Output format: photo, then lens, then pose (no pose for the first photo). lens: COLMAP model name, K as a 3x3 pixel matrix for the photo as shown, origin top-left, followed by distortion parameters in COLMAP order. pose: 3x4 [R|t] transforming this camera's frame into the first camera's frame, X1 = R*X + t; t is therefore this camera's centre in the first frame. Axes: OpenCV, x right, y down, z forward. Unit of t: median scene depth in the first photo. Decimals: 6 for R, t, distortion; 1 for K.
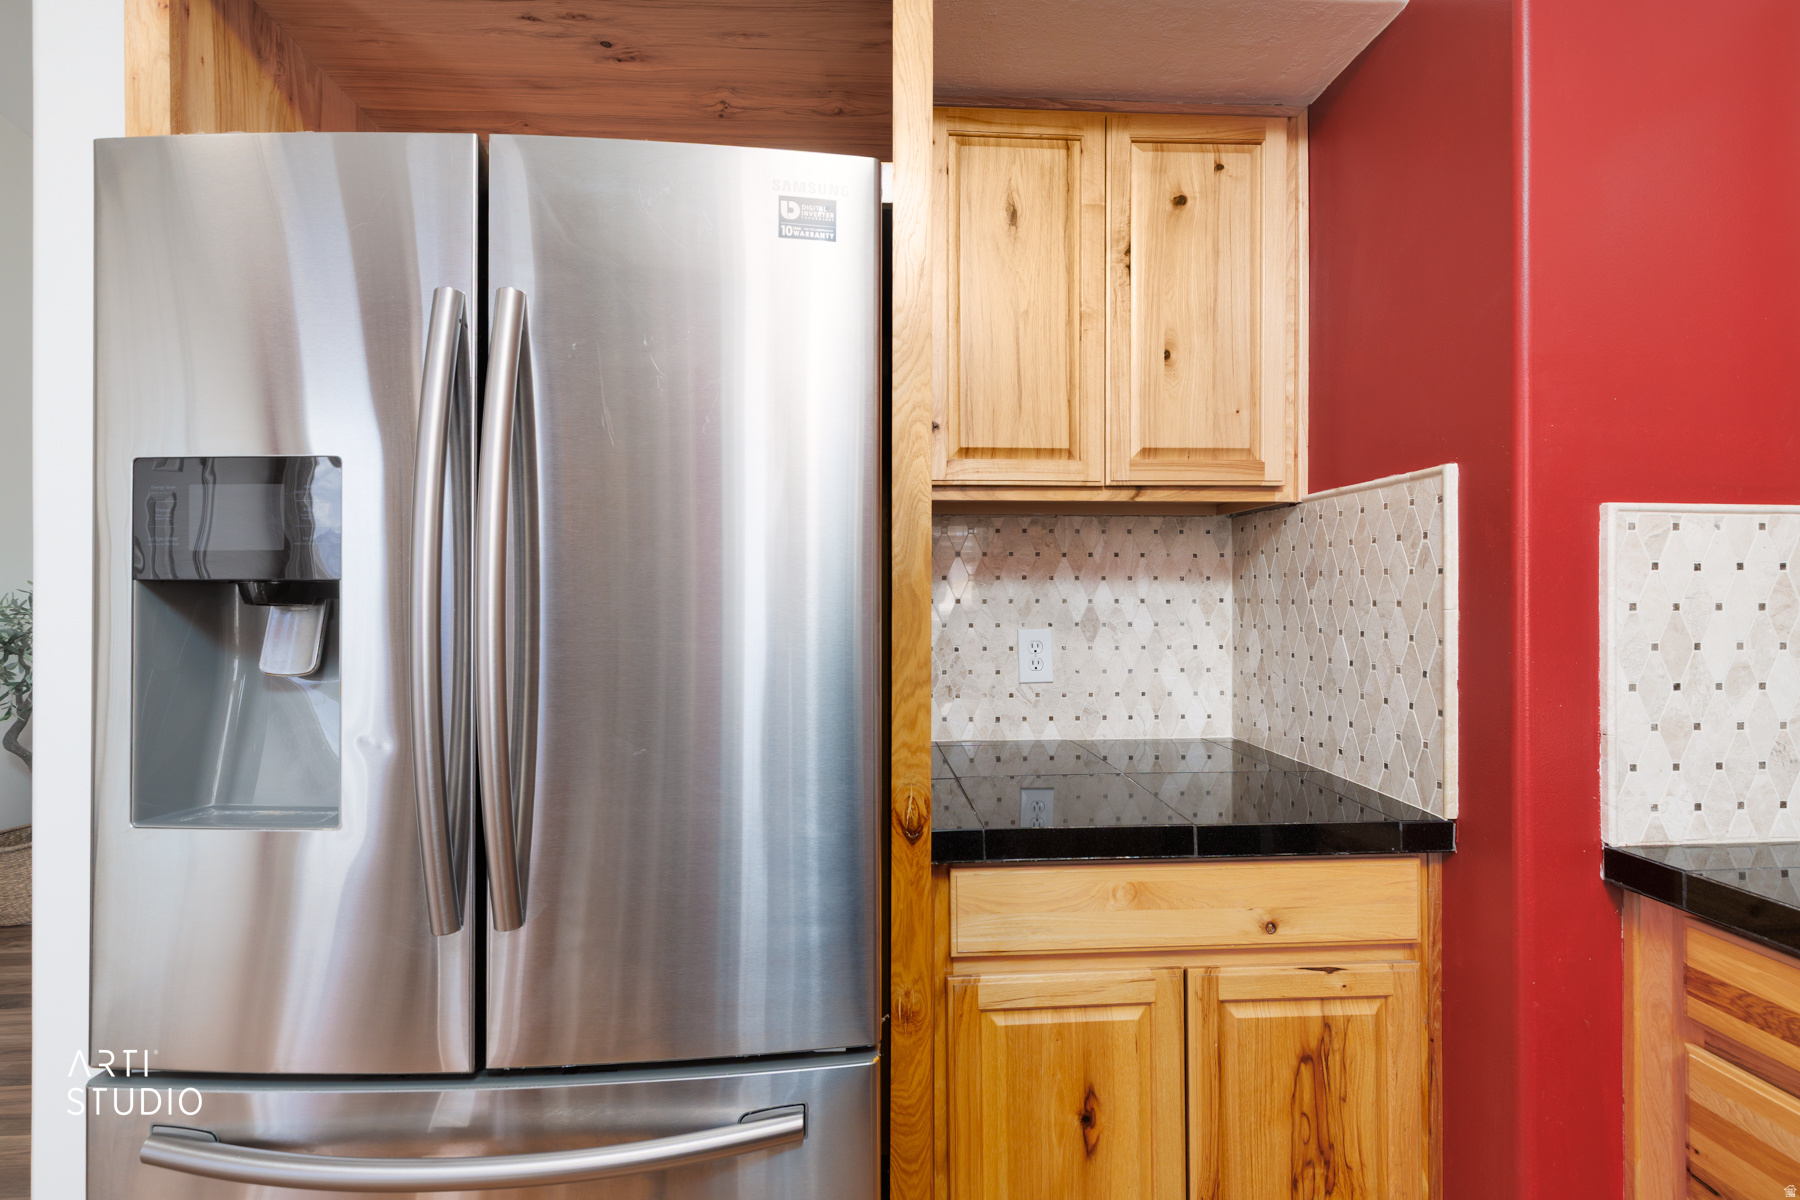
lens RADIAL K [[817.8, 0, 888.6], [0, 817.8, 590.4], [0, 0, 1]] dist [0.001460, -0.000328]
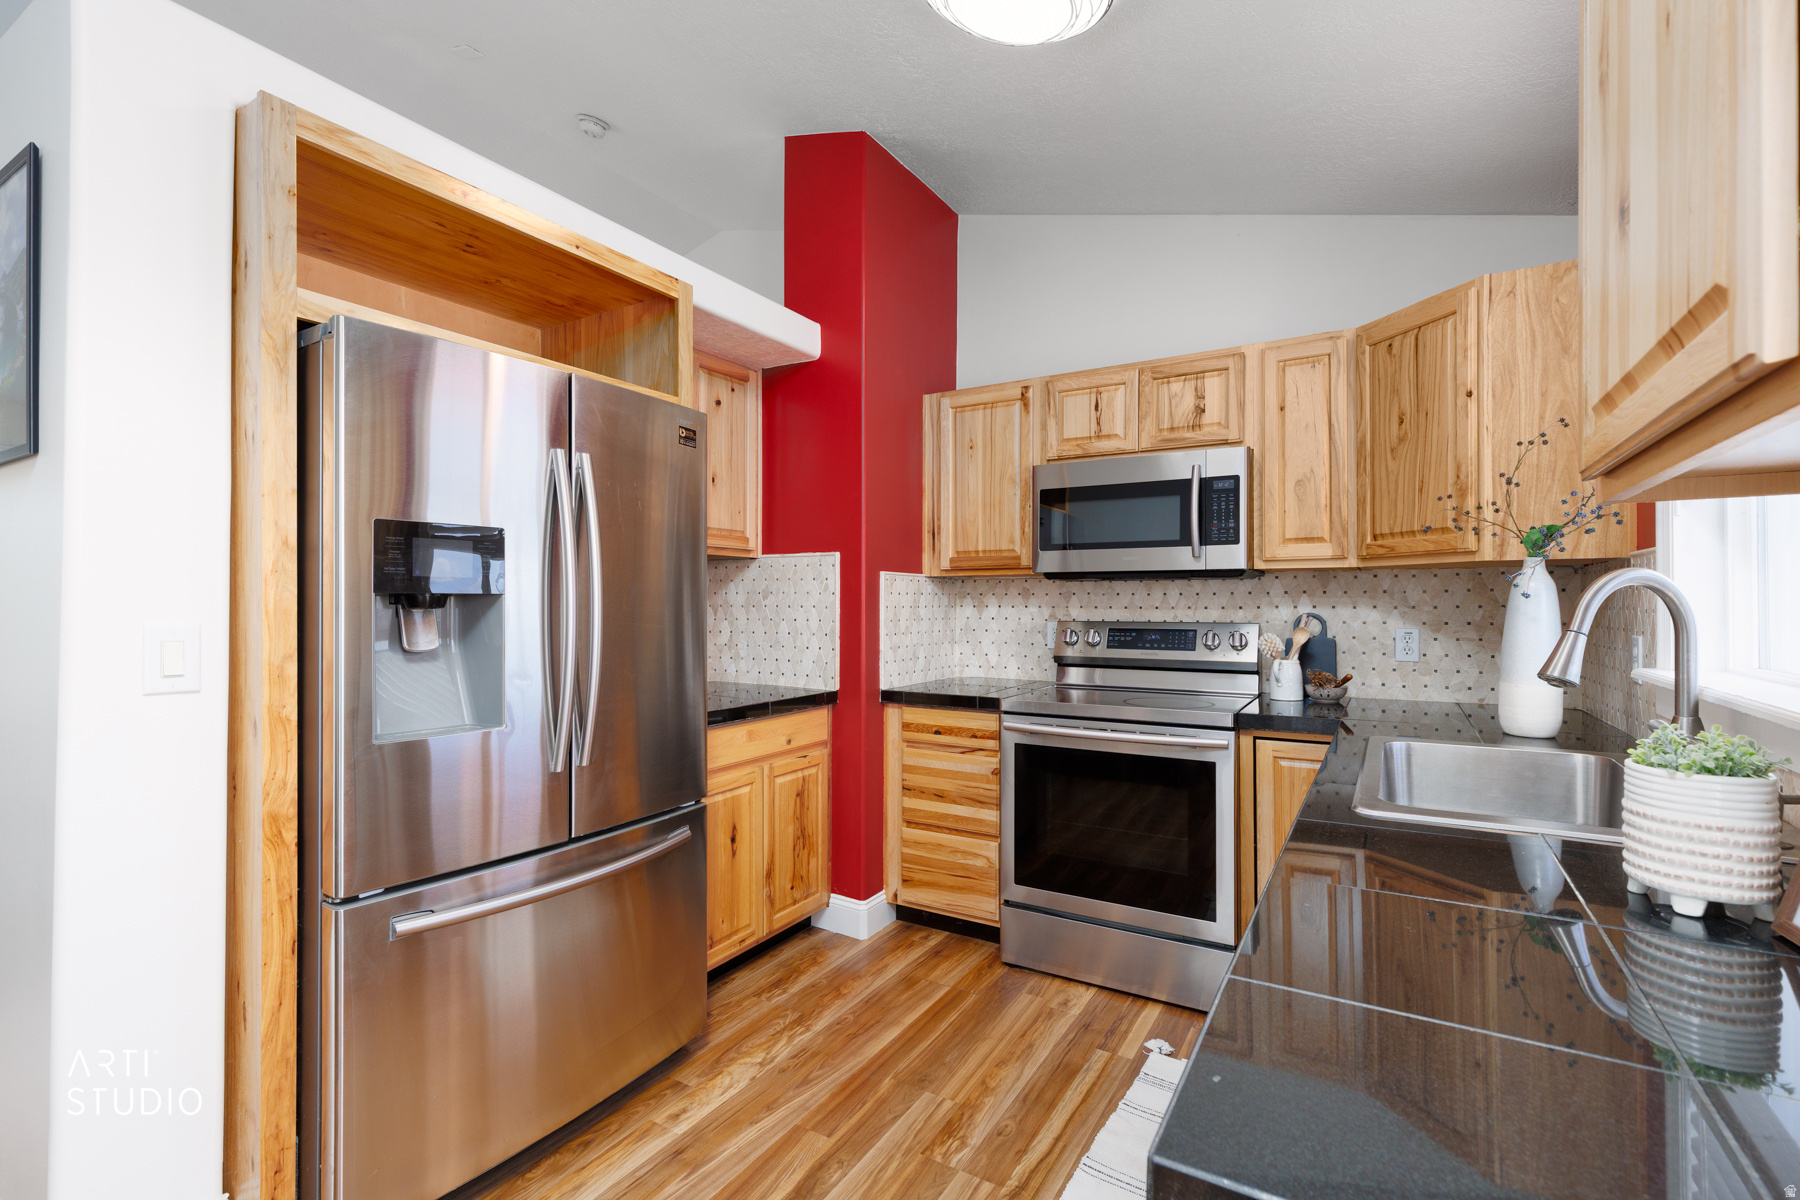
lens RADIAL K [[817.8, 0, 907.5], [0, 817.8, 596.0], [0, 0, 1]] dist [0.001460, -0.000328]
pose [[0.562164, 0.006763, 0.826998, -1.311656], [-0.004066, 0.999977, -0.005414, -0.003483], [-0.827015, -0.000319, 0.562179, -0.626722]]
